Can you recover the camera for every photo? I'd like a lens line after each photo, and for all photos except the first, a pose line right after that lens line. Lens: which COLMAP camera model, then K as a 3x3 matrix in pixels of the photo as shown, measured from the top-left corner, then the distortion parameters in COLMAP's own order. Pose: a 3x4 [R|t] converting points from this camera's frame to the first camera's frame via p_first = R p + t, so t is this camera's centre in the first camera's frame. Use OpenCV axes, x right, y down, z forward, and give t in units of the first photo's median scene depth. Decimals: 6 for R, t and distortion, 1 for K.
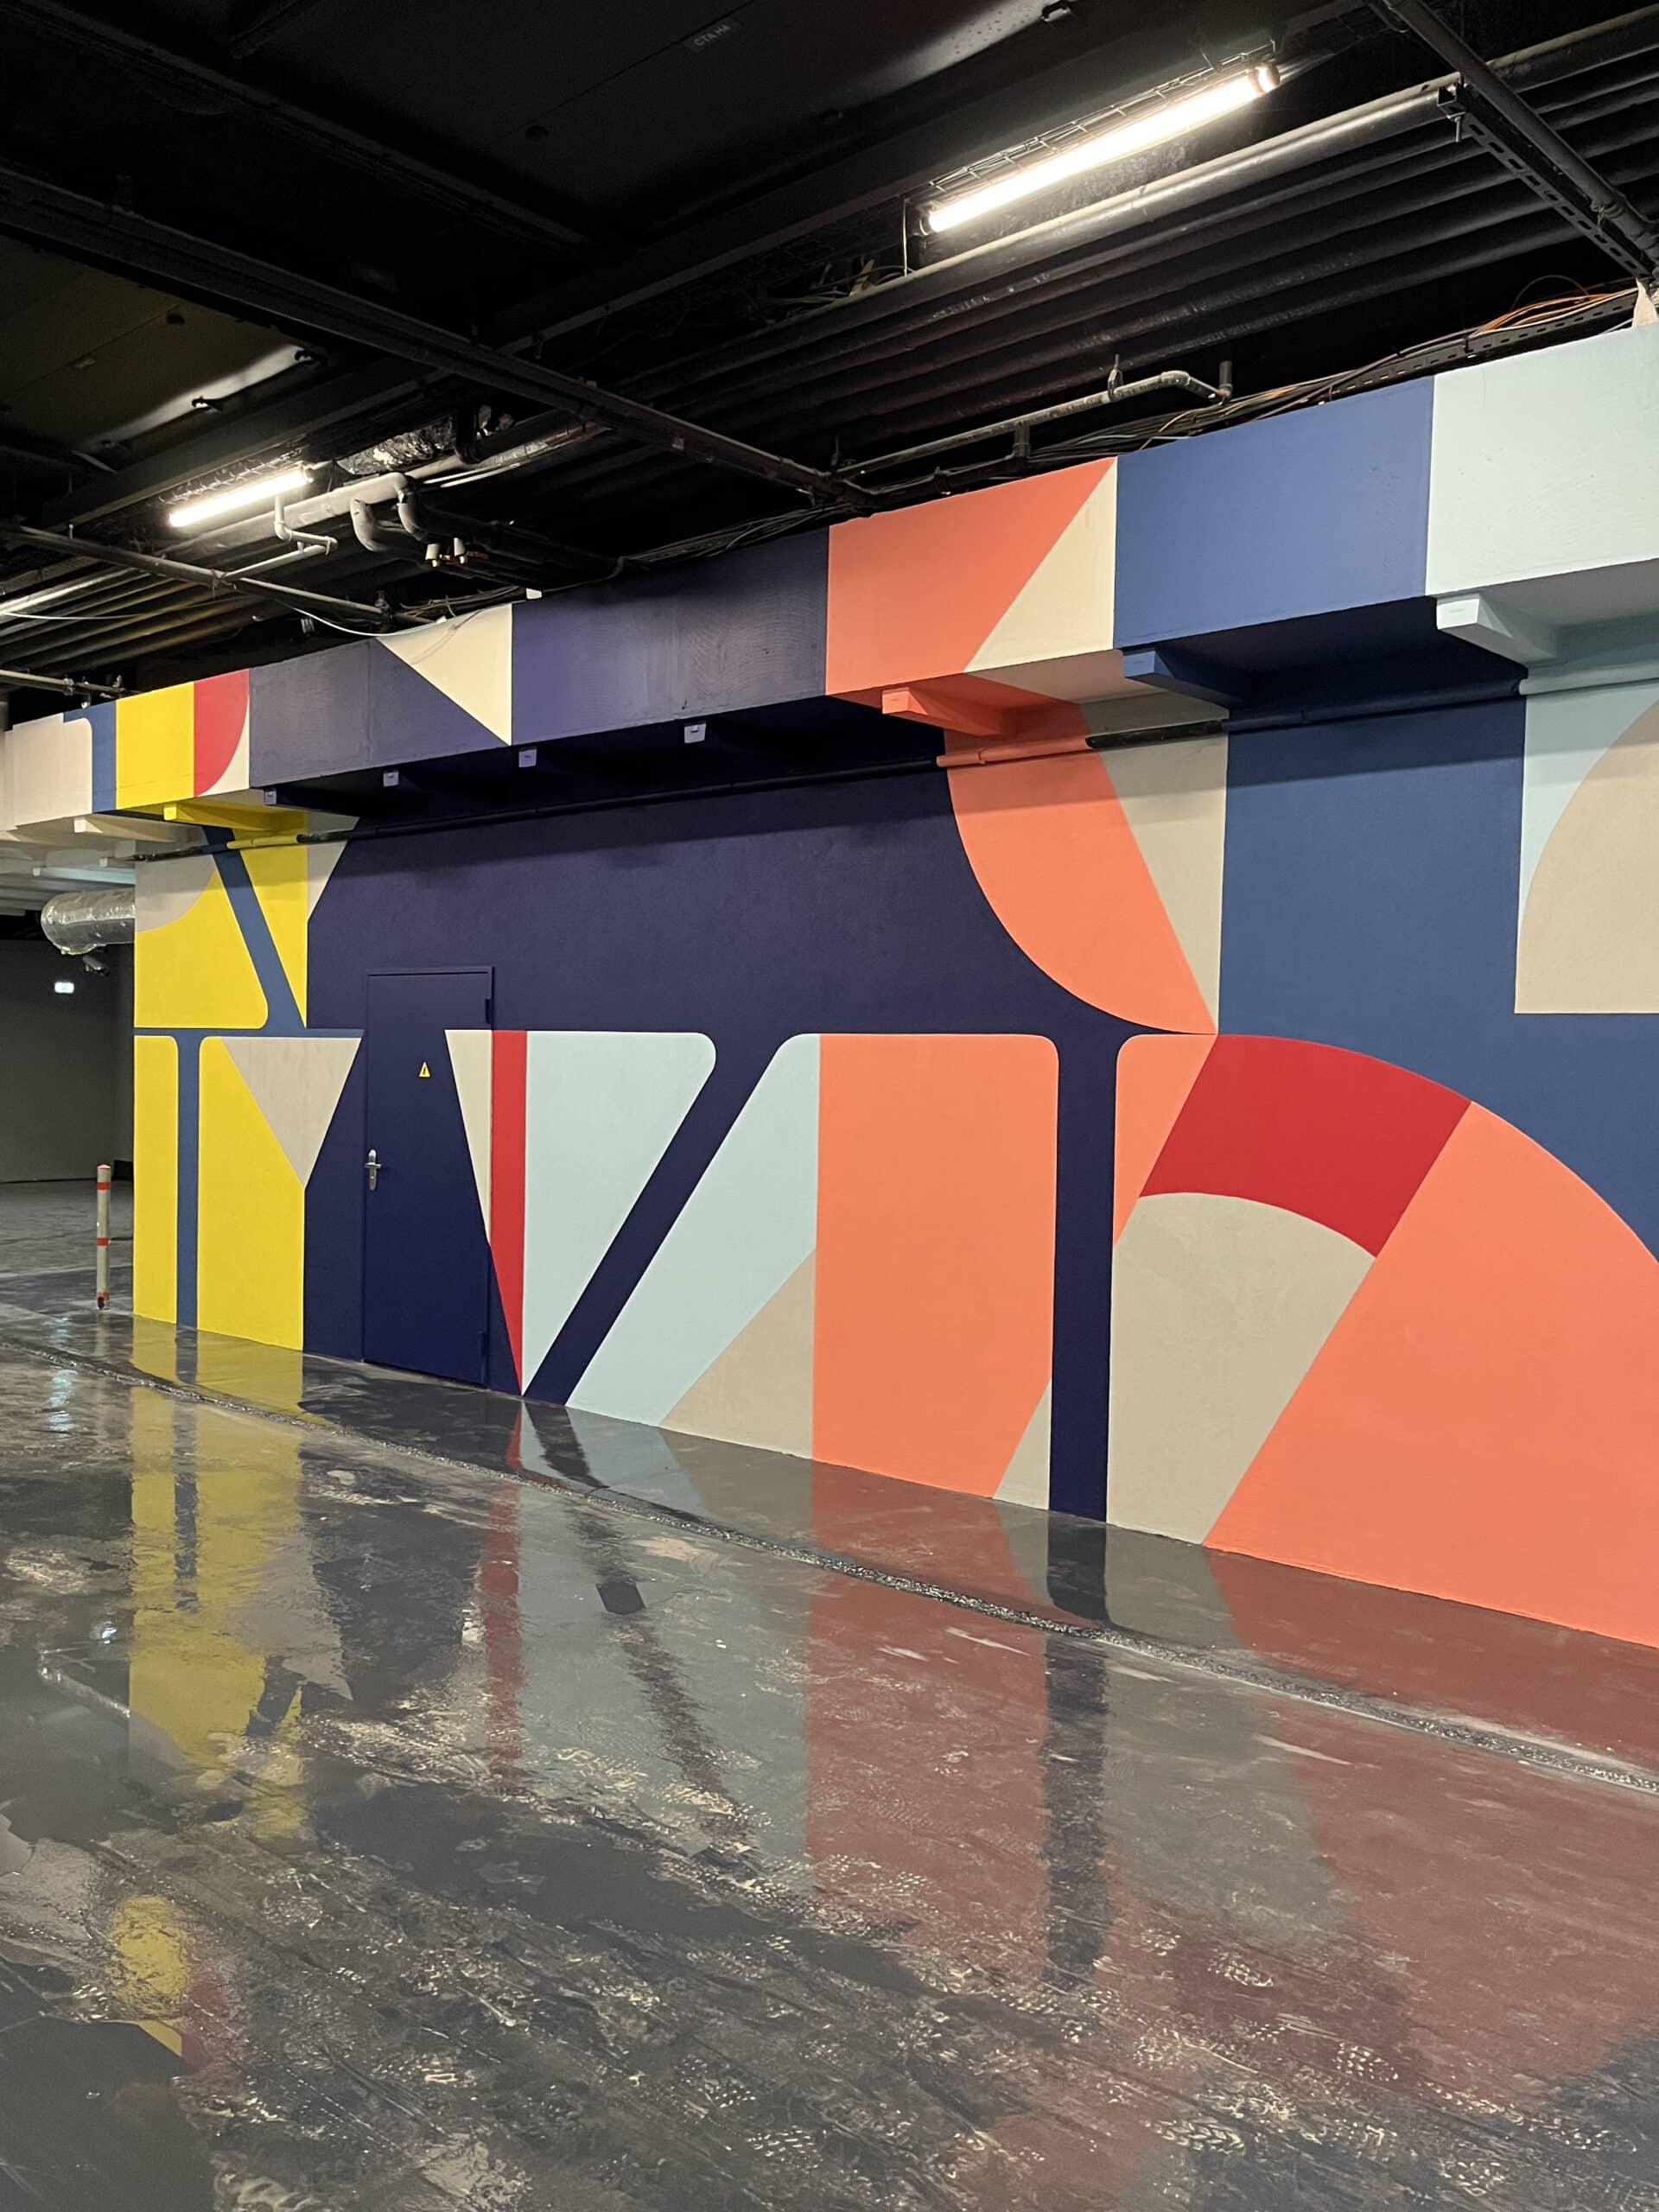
lens RADIAL K [[1845.6, 0, 828.2], [0, 1845.6, 1110.6], [0, 0, 1]] dist [0.086780, 0.001676]
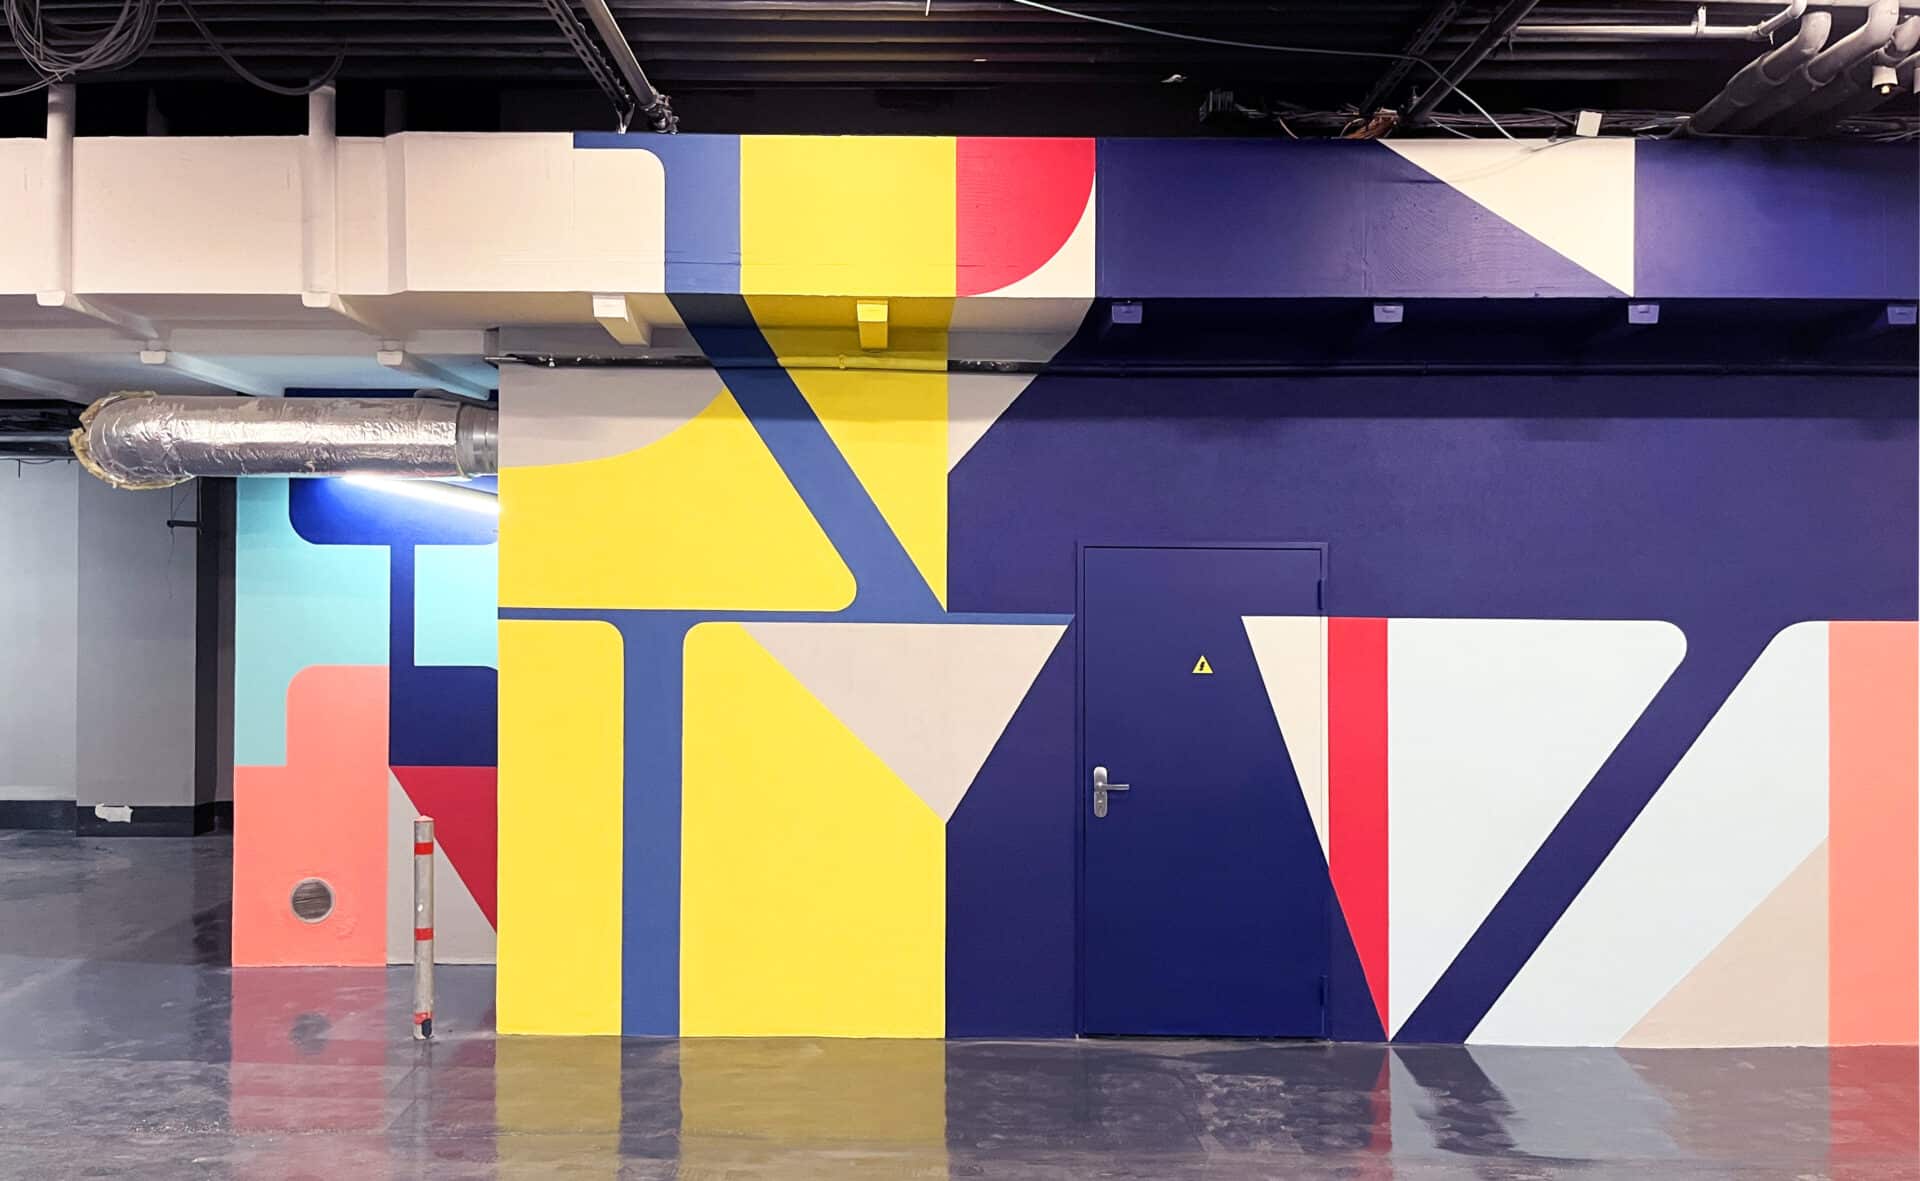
lens RADIAL K [[1361.3, 0, 958.8], [0, 1361.3, 593.4], [0, 0, 1]] dist [0.004783, -0.003167]
pose [[0.732059, 0.008631, 0.681187, -0.682696], [0.021732, 0.999115, -0.036013, -0.032893], [-0.680895, 0.041167, 0.731223, 0.609582]]
